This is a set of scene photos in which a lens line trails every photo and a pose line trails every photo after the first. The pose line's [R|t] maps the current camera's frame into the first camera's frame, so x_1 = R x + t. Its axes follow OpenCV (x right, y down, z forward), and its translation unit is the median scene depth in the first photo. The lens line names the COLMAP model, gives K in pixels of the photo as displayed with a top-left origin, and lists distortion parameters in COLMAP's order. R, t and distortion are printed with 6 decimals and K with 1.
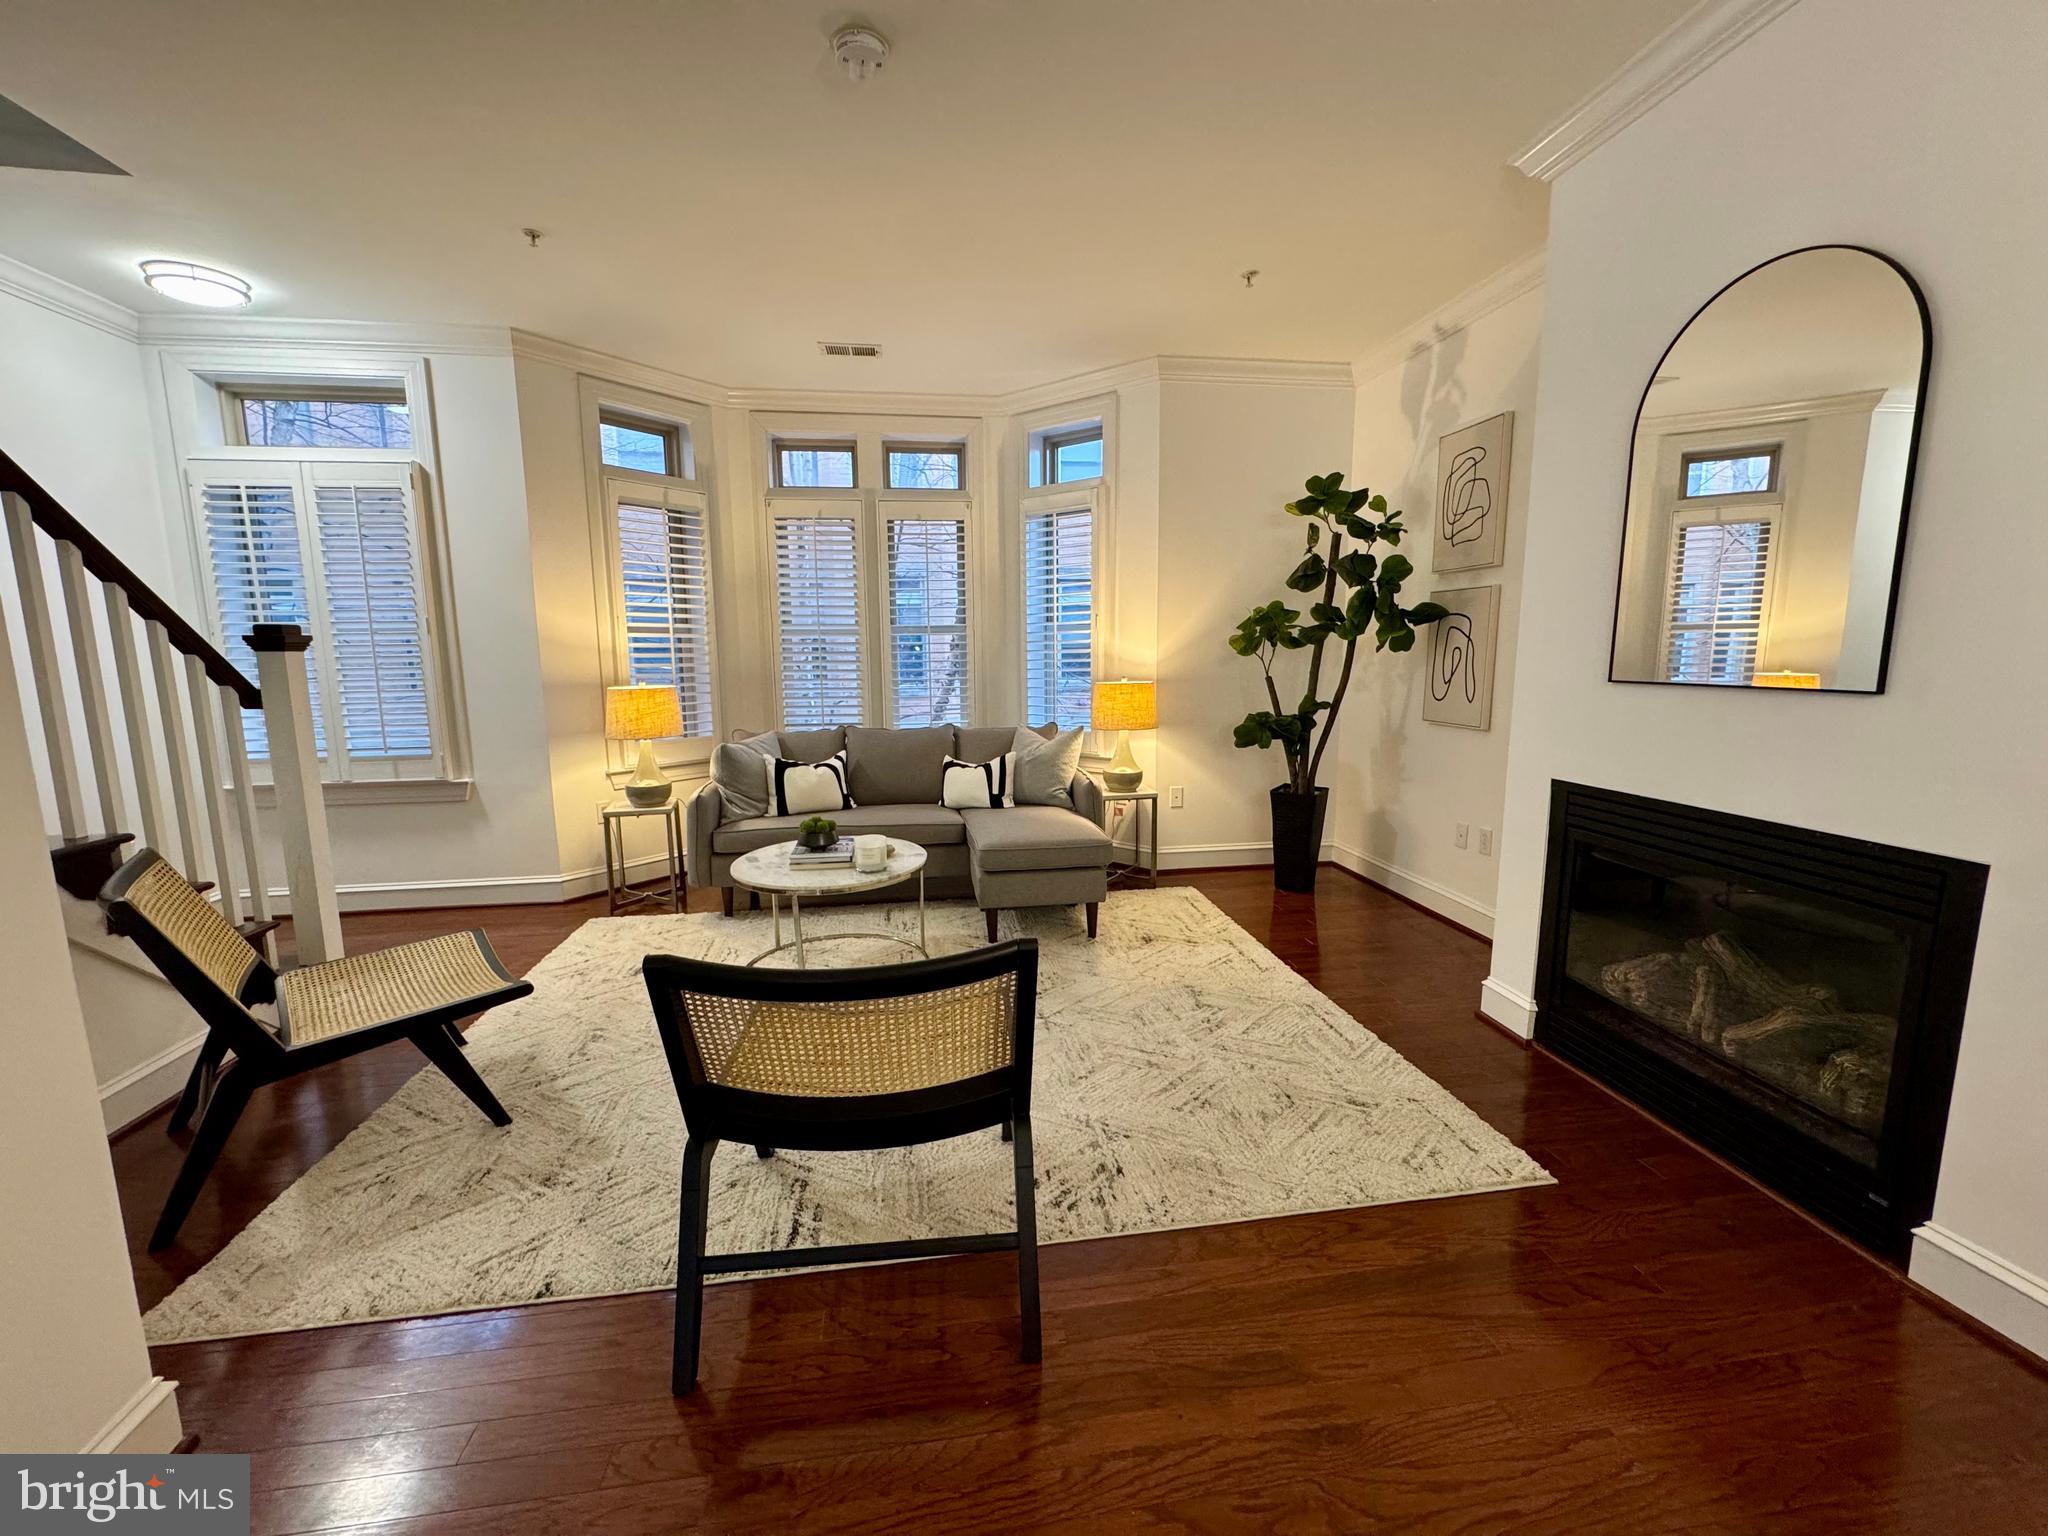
lens RADIAL K [[815.7, 0, 1024.0], [0, 815.7, 768.0], [0, 0, 1]] dist [-0.000623, 0.005227]
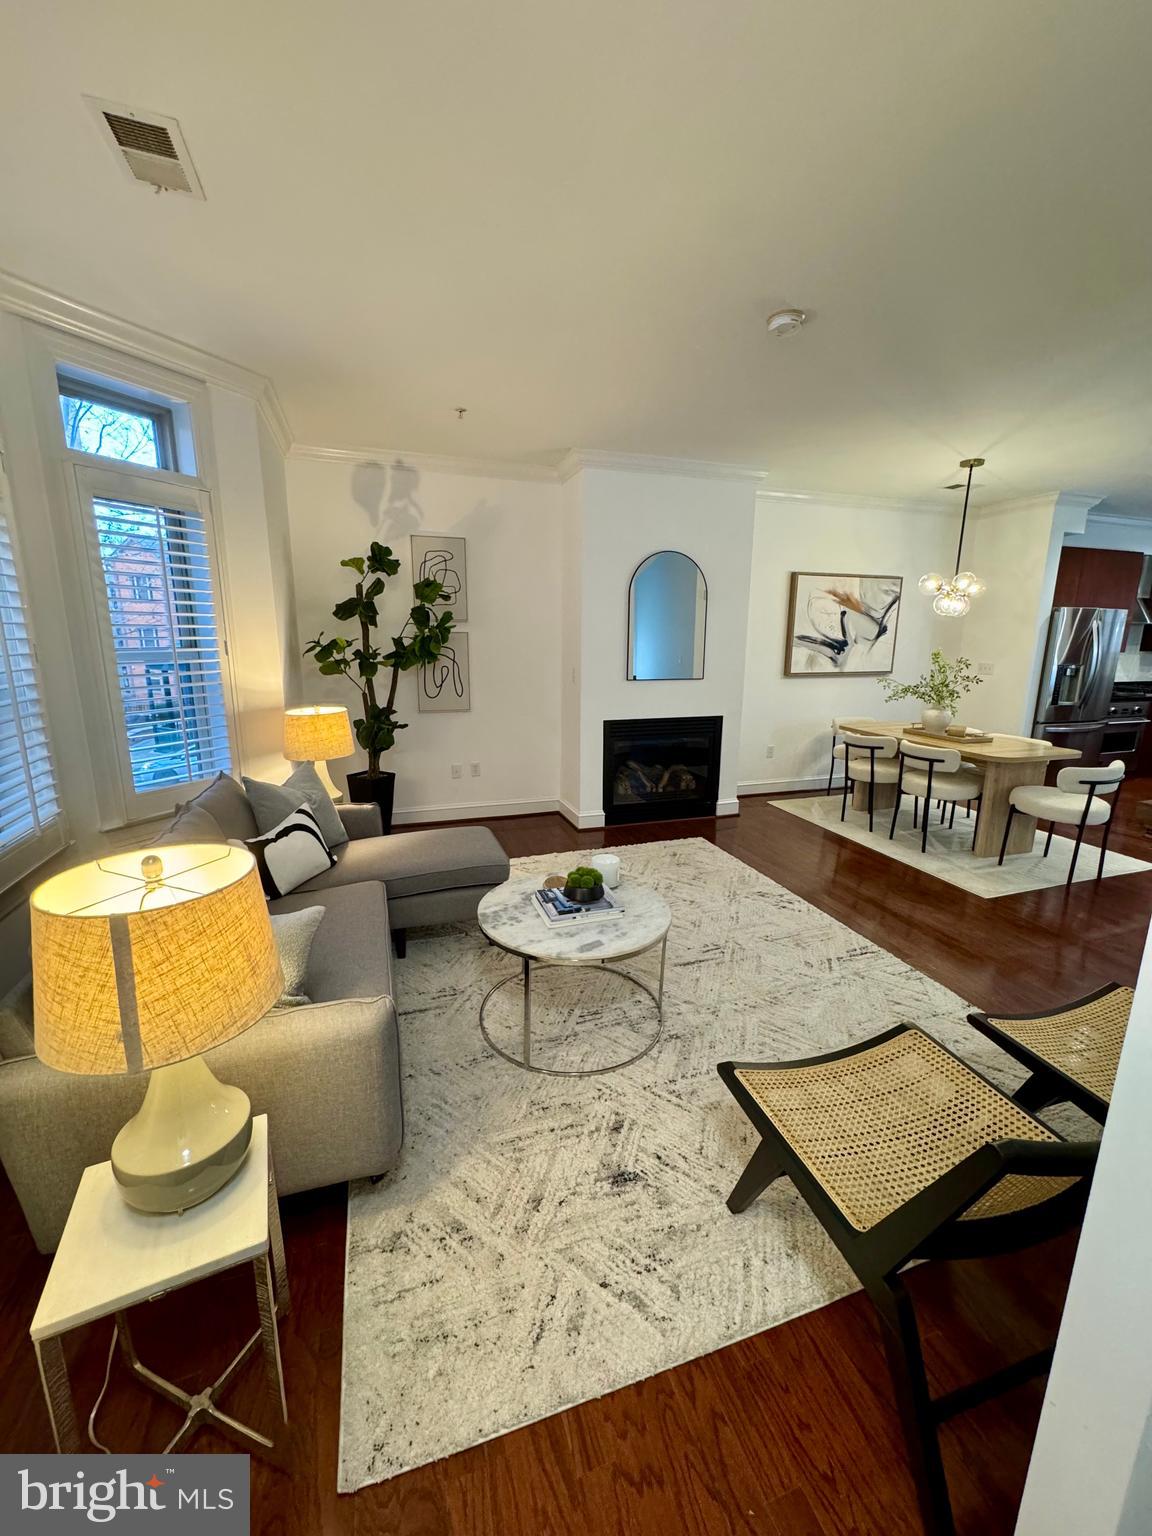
lens RADIAL K [[611.8, 0, 576.0], [0, 611.8, 768.0], [0, 0, 1]] dist [-0.000623, 0.005227]
pose [[-0.175099, -0.202769, 0.963444, -0.801339], [0.137175, 0.963994, 0.227815, -0.194810], [-0.974948, 0.172050, -0.140979, 0.938773]]
